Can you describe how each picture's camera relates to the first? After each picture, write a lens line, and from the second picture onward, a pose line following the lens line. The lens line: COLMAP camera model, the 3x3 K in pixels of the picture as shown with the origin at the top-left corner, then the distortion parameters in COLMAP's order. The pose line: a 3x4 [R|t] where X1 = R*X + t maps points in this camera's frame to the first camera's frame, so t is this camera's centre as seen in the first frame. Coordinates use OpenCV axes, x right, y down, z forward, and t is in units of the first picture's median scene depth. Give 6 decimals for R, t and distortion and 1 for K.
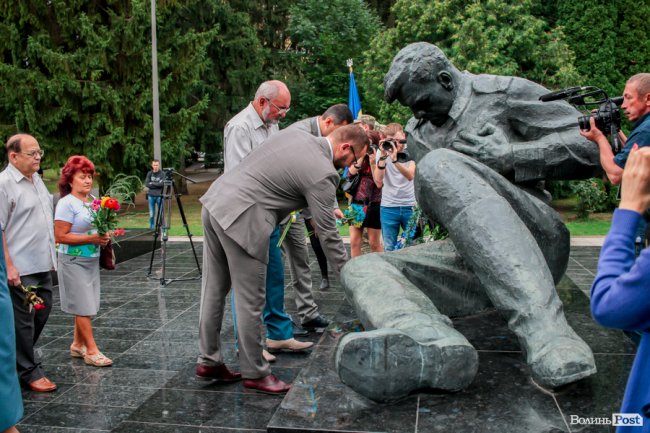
lens RADIAL K [[716.1, 0, 325.0], [0, 716.1, 216.5], [0, 0, 1]] dist [-0.123921, 0.121092]
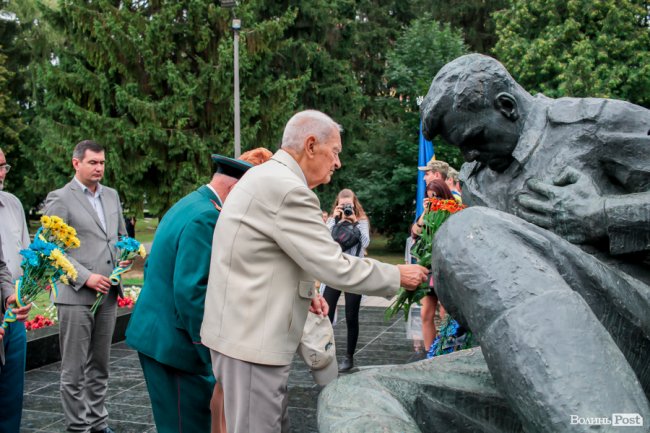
lens RADIAL K [[717.3, 0, 322.6], [0, 717.3, 214.6], [0, 0, 1]] dist [-0.124377, 0.117377]
pose [[0.987539, 0.004245, -0.157318, 0.056512], [-0.015498, 0.997400, -0.070374, -0.018946], [0.156610, 0.071936, 0.985037, 0.164322]]
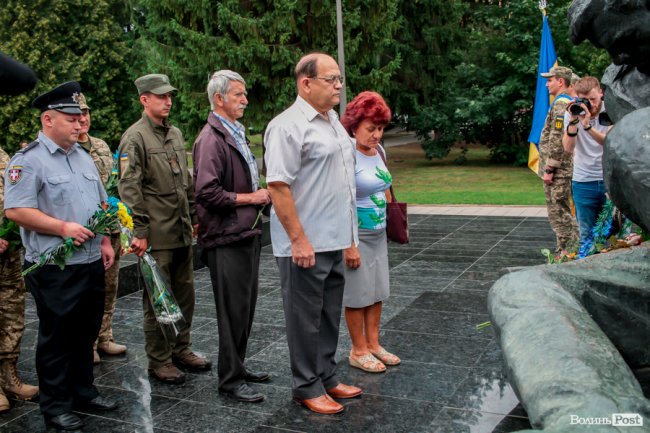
lens RADIAL K [[716.1, 0, 325.0], [0, 716.1, 216.5], [0, 0, 1]] dist [-0.123921, 0.121092]
pose [[0.959087, 0.010373, -0.282922, 0.028539], [0.004814, 0.998587, 0.052931, -0.014596], [0.283071, -0.052127, 0.957681, 0.141261]]
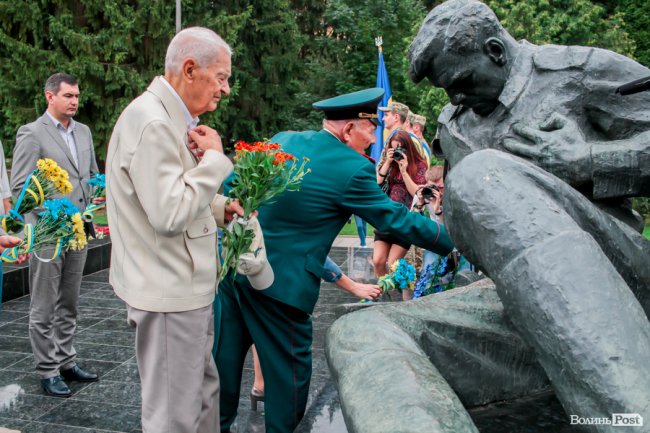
lens RADIAL K [[716.1, 0, 325.0], [0, 716.1, 216.5], [0, 0, 1]] dist [-0.123921, 0.121092]
pose [[0.998031, 0.027762, -0.056253, 0.024665], [-0.027042, 0.999543, 0.013516, -0.017722], [0.056602, -0.011968, 0.998325, 0.158725]]
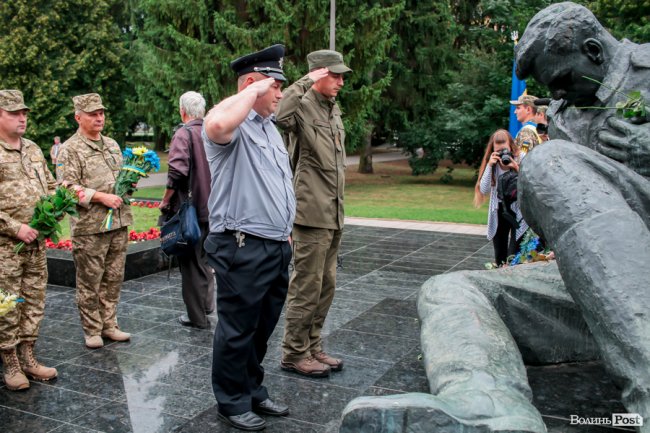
lens RADIAL K [[717.3, 0, 322.6], [0, 717.3, 214.6], [0, 0, 1]] dist [-0.124377, 0.117377]
pose [[0.960787, 0.060453, -0.270617, 0.058066], [-0.053345, 0.998012, 0.033554, -0.012792], [0.272107, -0.017802, 0.962102, 0.099052]]
